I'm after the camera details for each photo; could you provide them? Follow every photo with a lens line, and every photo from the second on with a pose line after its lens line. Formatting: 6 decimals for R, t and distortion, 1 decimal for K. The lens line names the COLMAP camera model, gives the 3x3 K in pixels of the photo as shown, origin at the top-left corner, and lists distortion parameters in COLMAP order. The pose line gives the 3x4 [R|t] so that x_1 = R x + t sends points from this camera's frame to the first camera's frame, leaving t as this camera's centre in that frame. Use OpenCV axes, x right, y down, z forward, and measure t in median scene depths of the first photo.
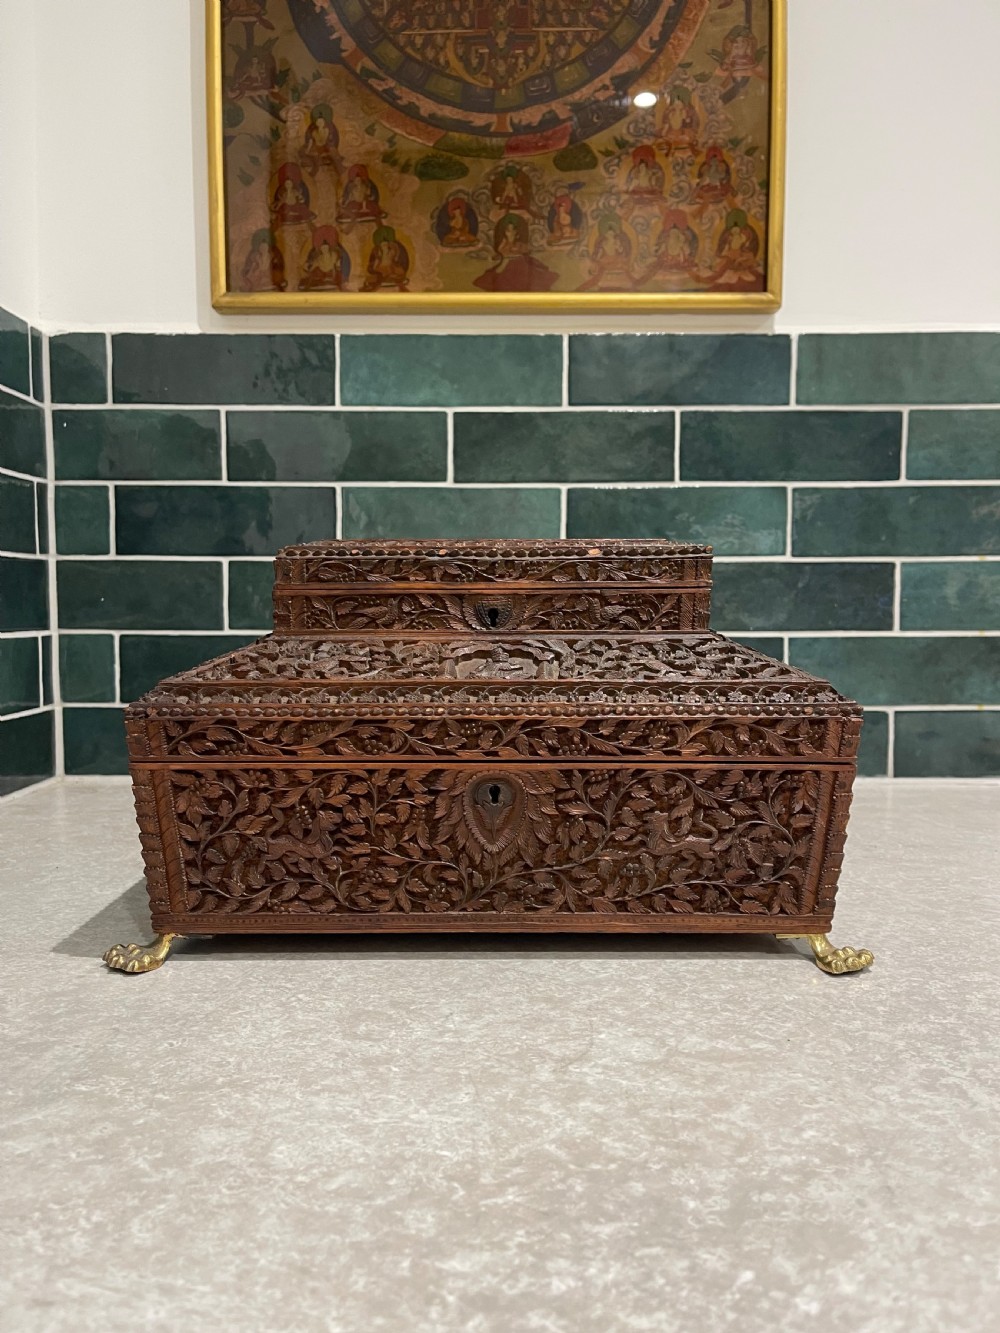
lens RADIAL K [[1022.0, 0, 500.7], [0, 1022.0, 671.1], [0, 0, 1]] dist [0.070693, -0.103396]
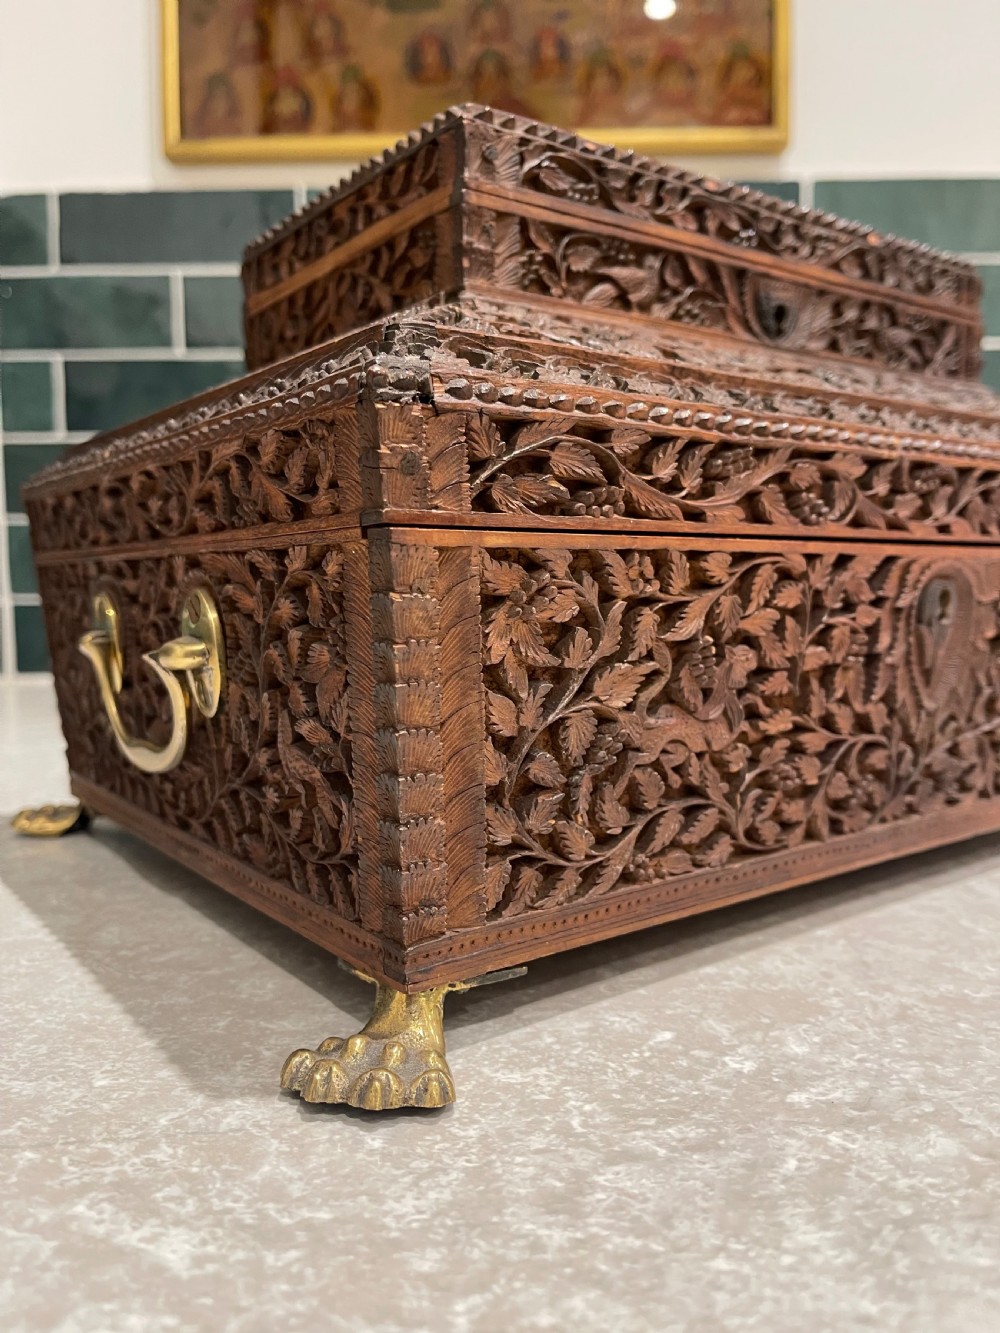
lens RADIAL K [[1051.6, 0, 500.0], [0, 1051.6, 666.5], [0, 0, 1]] dist [0.045732, -0.095972]
pose [[0.999654, -0.006043, -0.025586, 0.082751], [0.006458, 0.999849, 0.016150, 0.178901], [0.025485, -0.016310, 0.999542, 0.135070]]
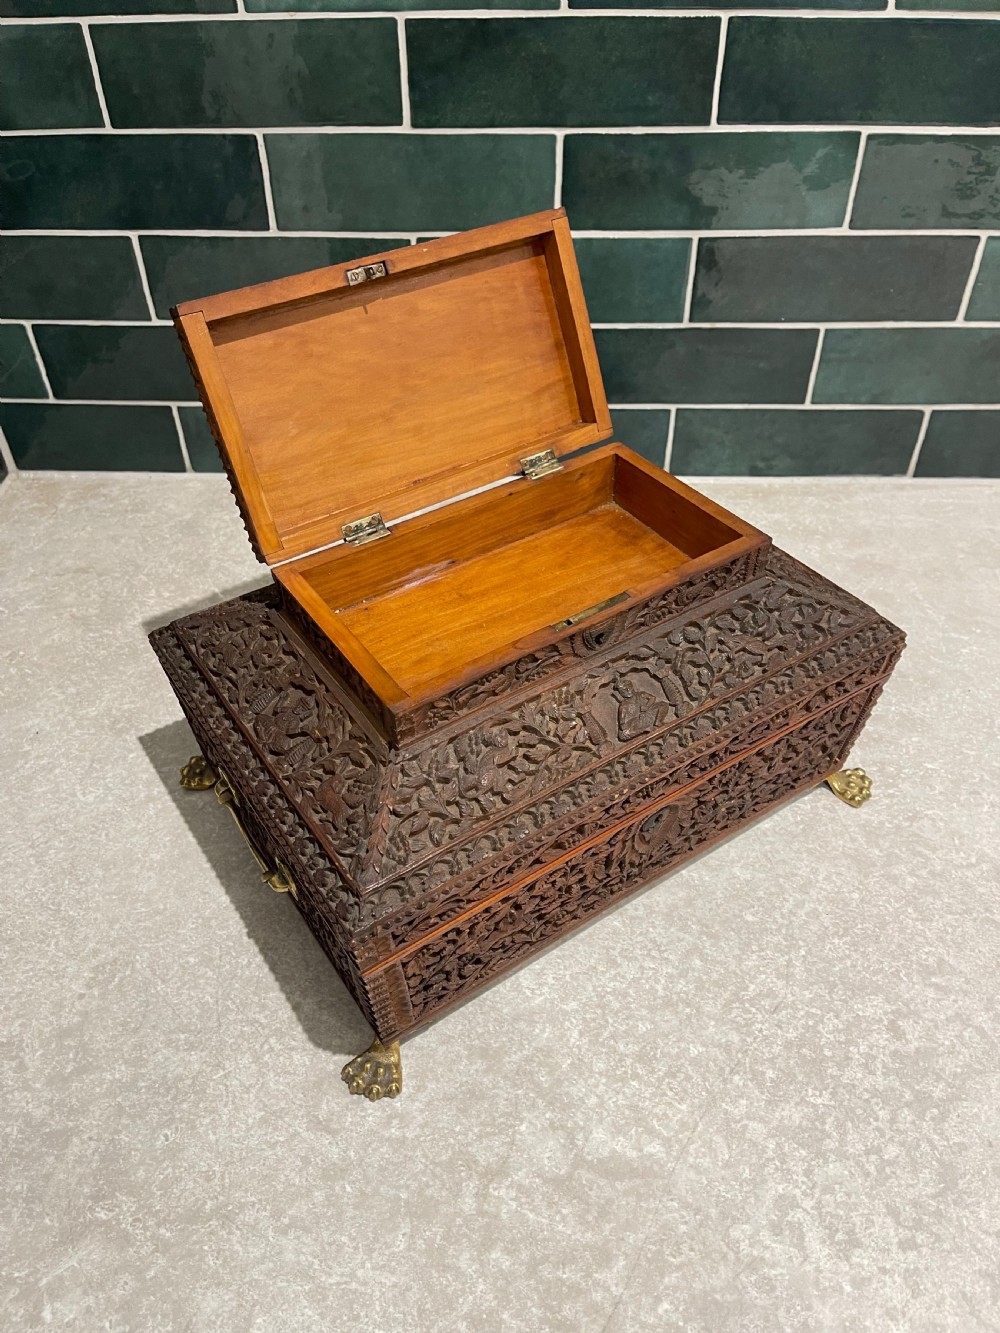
lens RADIAL K [[1022.0, 0, 500.7], [0, 1022.0, 671.1], [0, 0, 1]] dist [0.070693, -0.103396]
pose [[0.999568, 0.009469, -0.027825, 0.092597], [0.010058, 0.779326, 0.626538, -0.743546], [0.027617, -0.626547, 0.778894, 0.366144]]
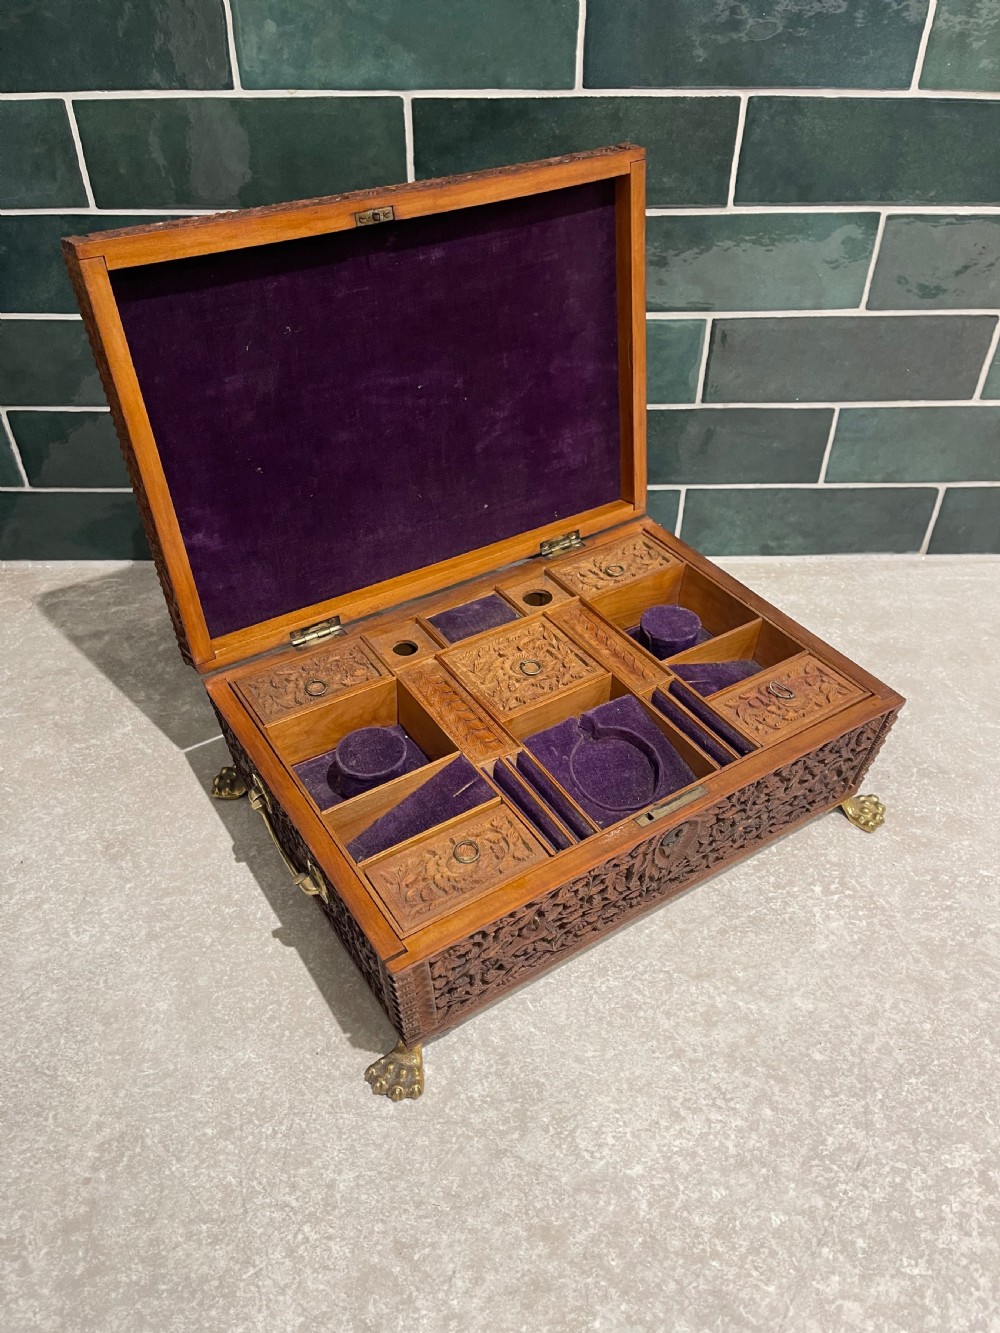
lens RADIAL K [[1013.7, 0, 501.4], [0, 1013.7, 671.1], [0, 0, 1]] dist [0.115424, -0.170266]
pose [[0.999747, -0.012852, 0.018467, -0.010784], [-0.000724, 0.802002, 0.597321, -0.761080], [-0.022487, -0.597183, 0.801790, 0.503374]]
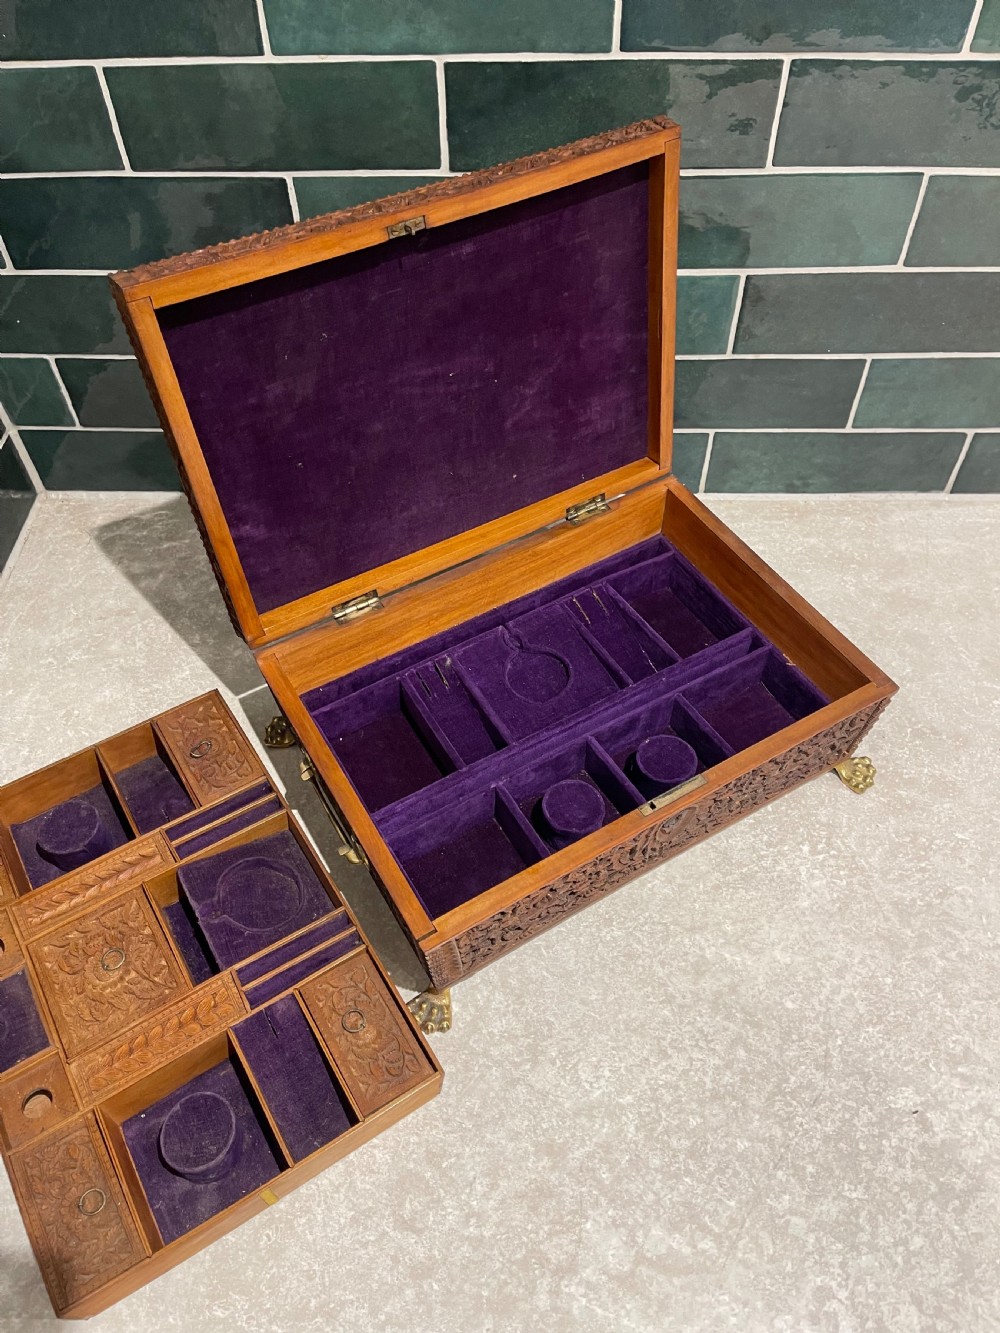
lens RADIAL K [[1013.7, 0, 501.4], [0, 1013.7, 671.1], [0, 0, 1]] dist [0.115424, -0.170266]
pose [[0.999774, 0.002937, -0.021055, 0.011114], [0.013599, 0.672887, 0.739620, -1.023904], [0.016340, -0.739739, 0.672695, 0.579347]]
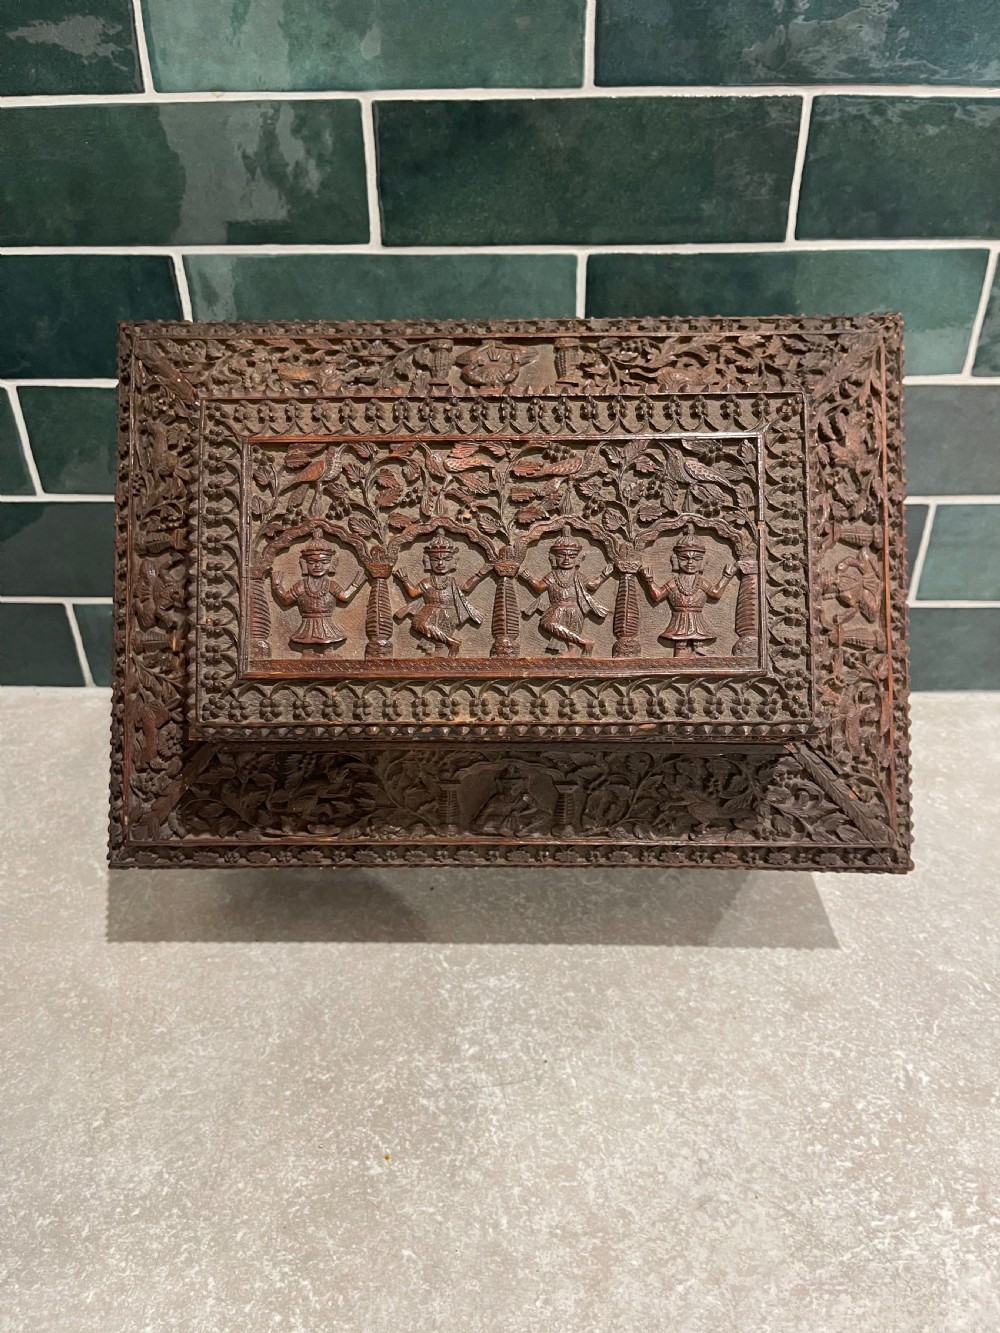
lens RADIAL K [[1022.0, 0, 500.7], [0, 1022.0, 671.1], [0, 0, 1]] dist [0.070693, -0.103396]
pose [[0.999644, 0.003081, -0.026516, 0.071348], [0.010541, 0.867021, 0.498160, -0.562171], [0.024525, -0.498262, 0.866680, 0.872281]]
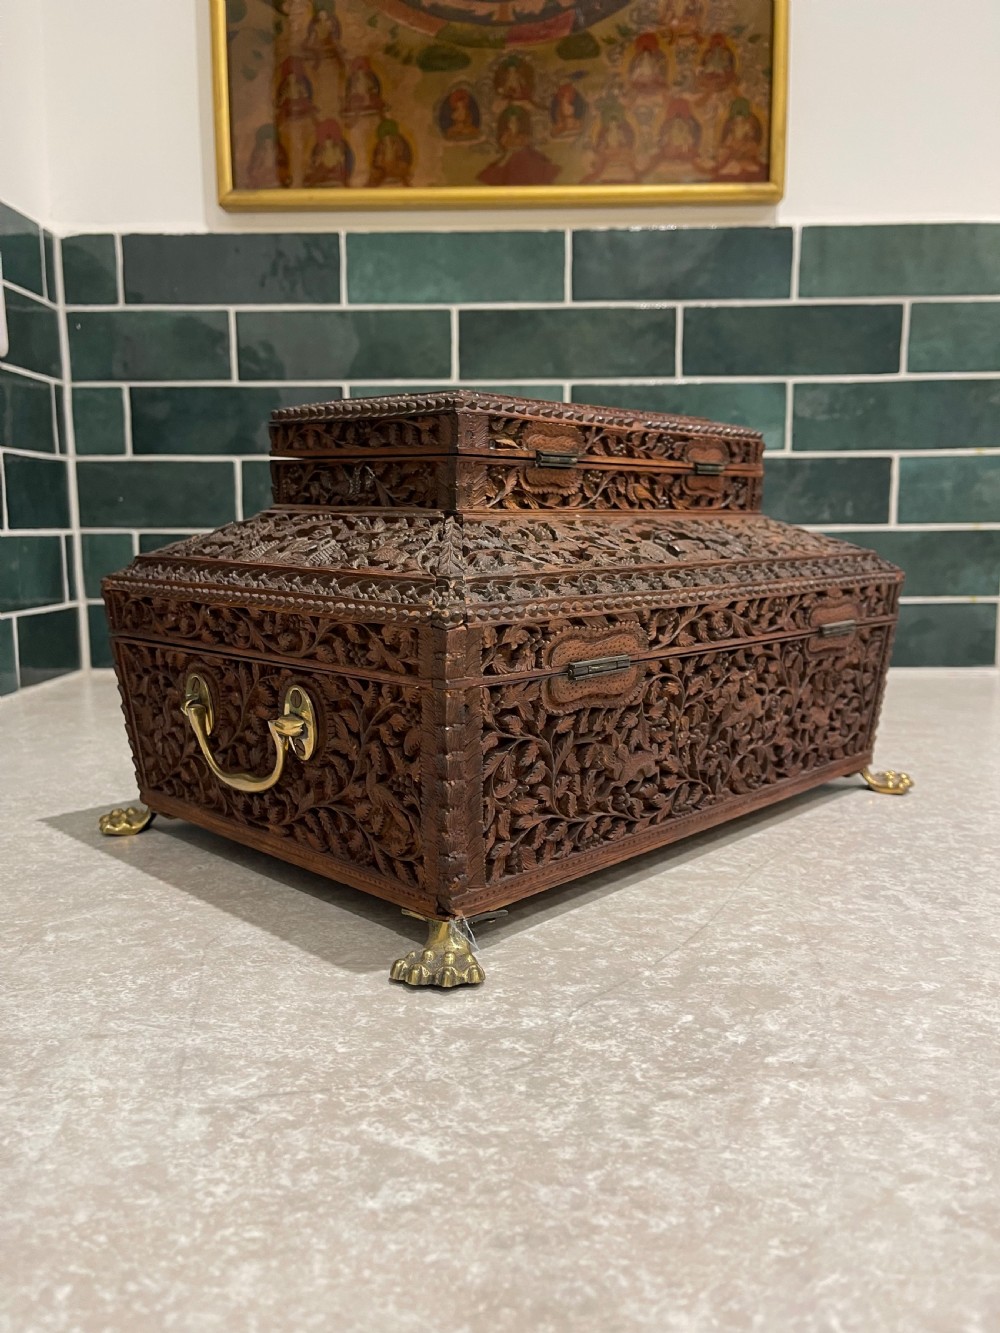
lens RADIAL K [[1034.1, 0, 498.9], [0, 1034.1, 671.8], [0, 0, 1]] dist [0.023035, -0.003435]
pose [[0.999804, -0.003866, -0.019420, 0.027533], [0.005333, 0.997088, 0.076068, 0.056964], [0.019070, -0.076156, 0.996914, -0.097028]]
